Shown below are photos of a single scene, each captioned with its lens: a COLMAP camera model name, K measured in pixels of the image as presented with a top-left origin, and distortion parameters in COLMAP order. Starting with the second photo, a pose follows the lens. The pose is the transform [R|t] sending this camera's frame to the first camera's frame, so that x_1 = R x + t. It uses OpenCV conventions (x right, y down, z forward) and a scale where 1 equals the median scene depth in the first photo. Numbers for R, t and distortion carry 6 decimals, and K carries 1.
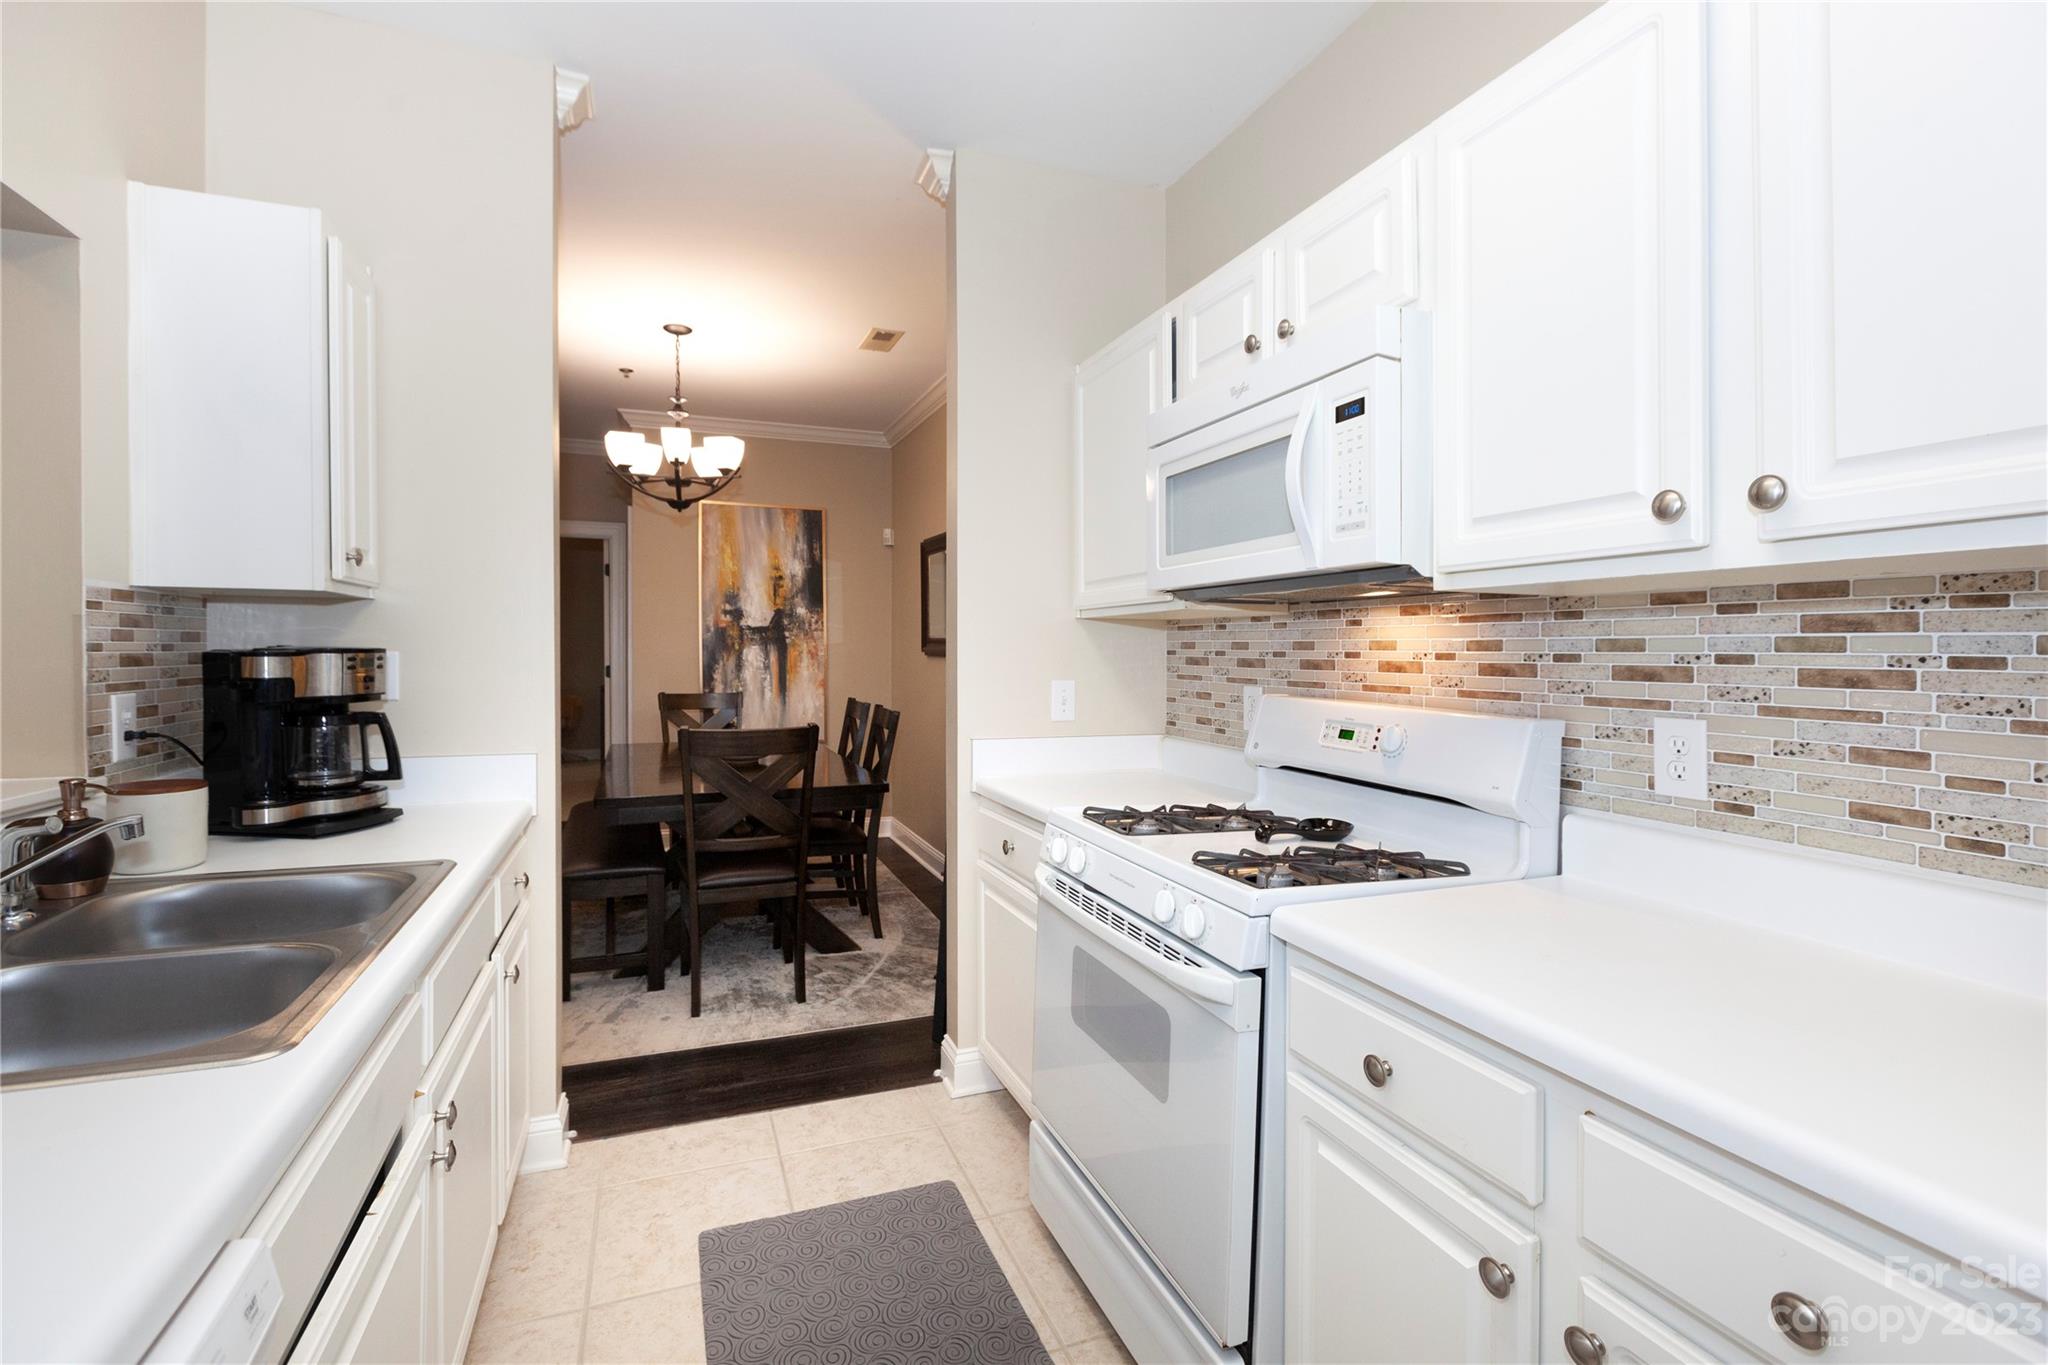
lens RADIAL K [[909.8, 0, 1003.2], [0, 909.8, 666.6], [0, 0, 1]] dist [0.001735, -0.000137]
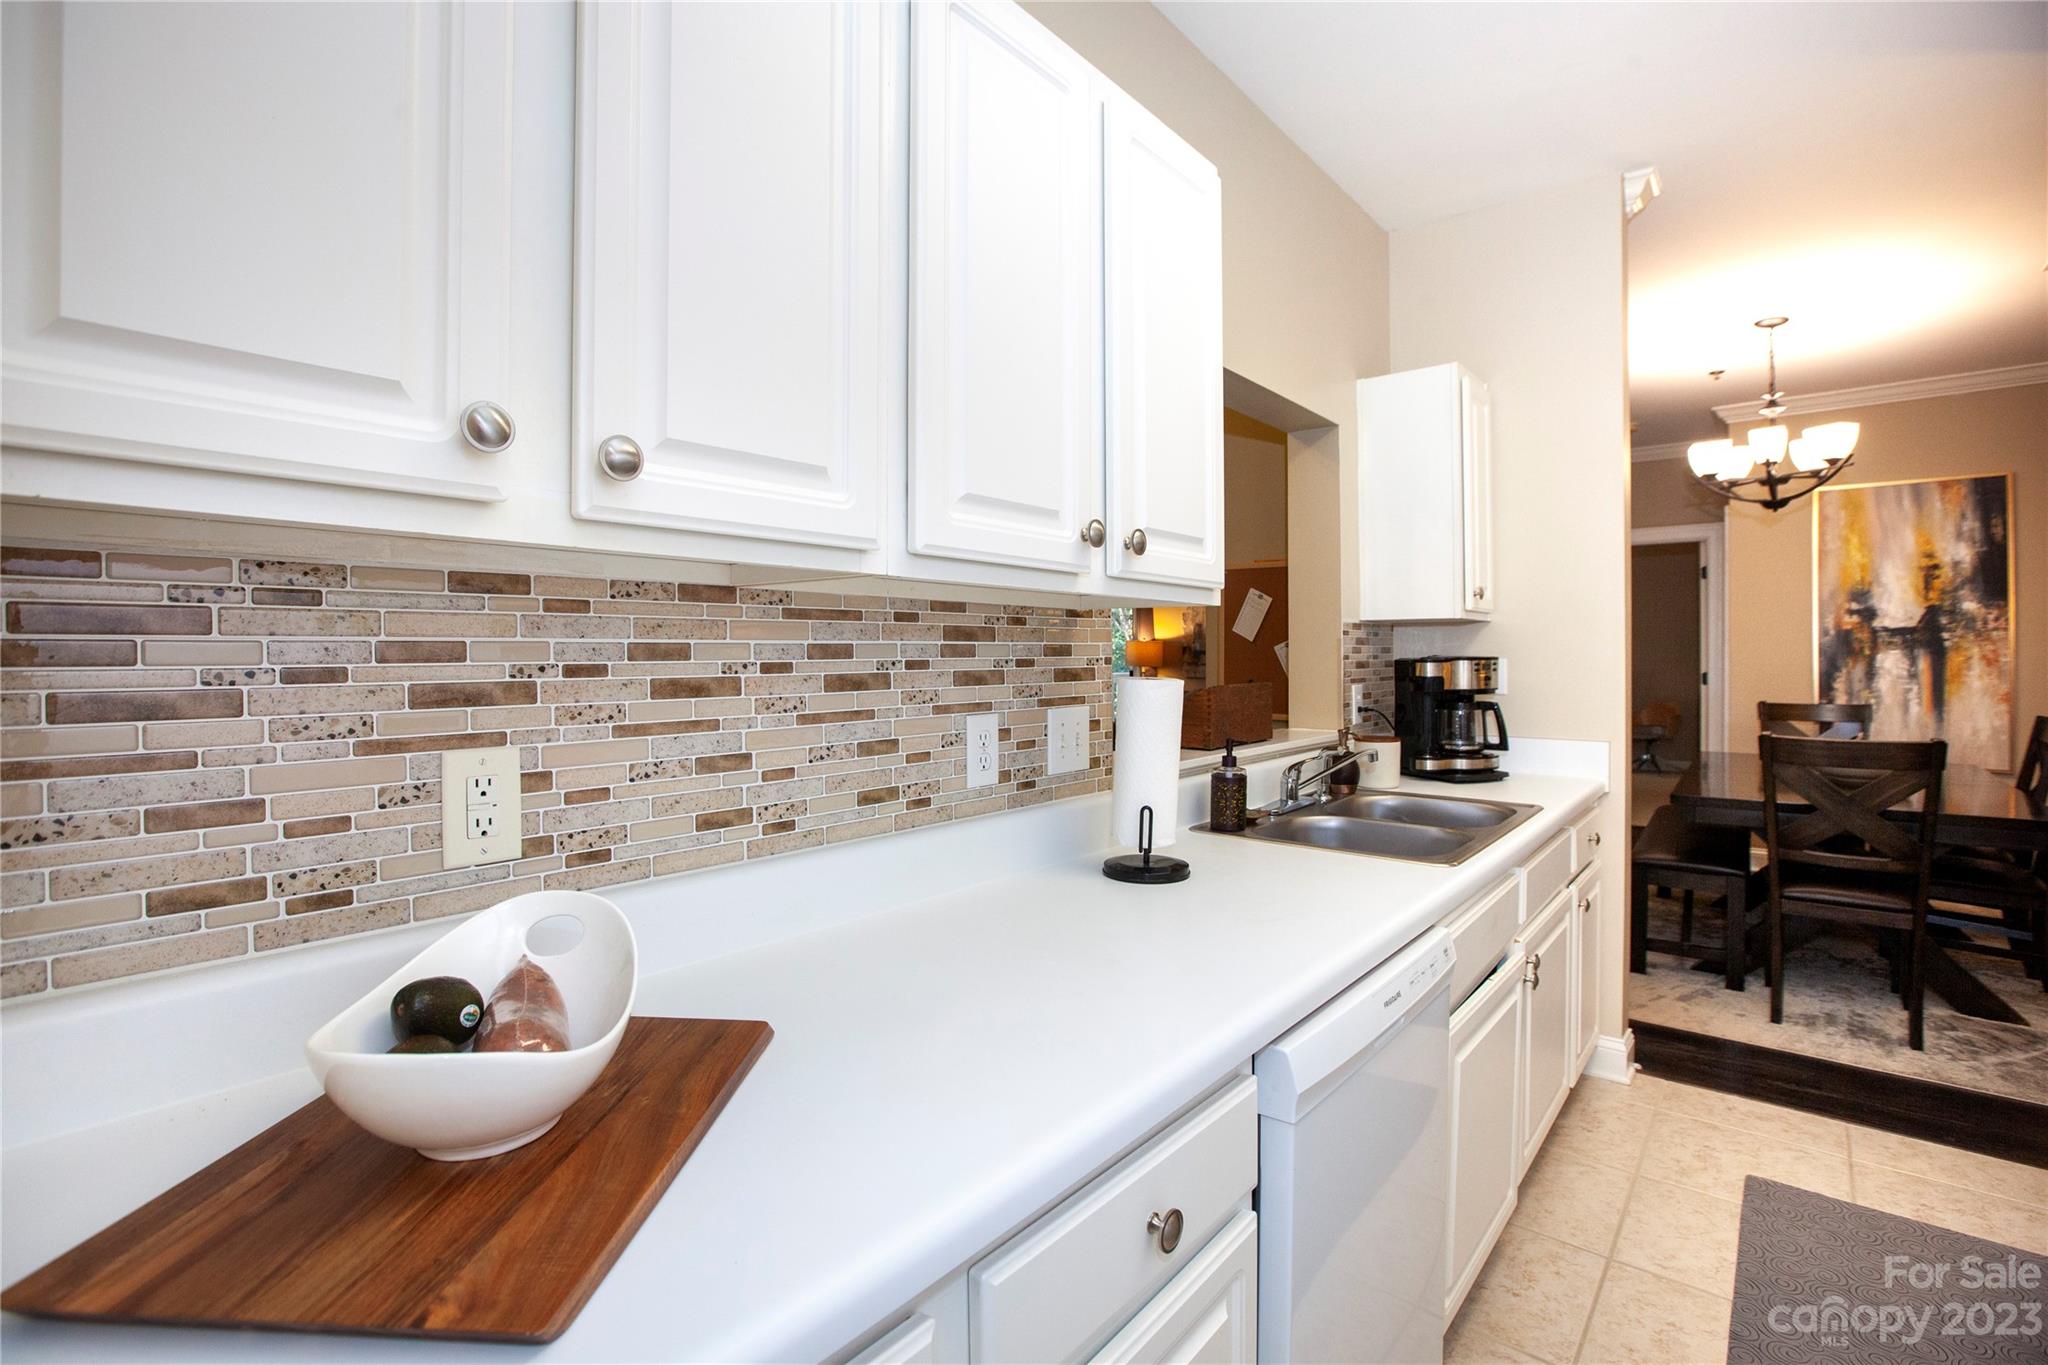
lens RADIAL K [[935.5, 0, 1032.3], [0, 935.5, 656.4], [0, 0, 1]] dist [-0.040924, 0.013349]
pose [[0.491088, -0.005452, -0.871093, 0.118495], [-0.010545, 0.999870, -0.012203, 0.002368], [0.871046, 0.015179, 0.490966, -0.181618]]
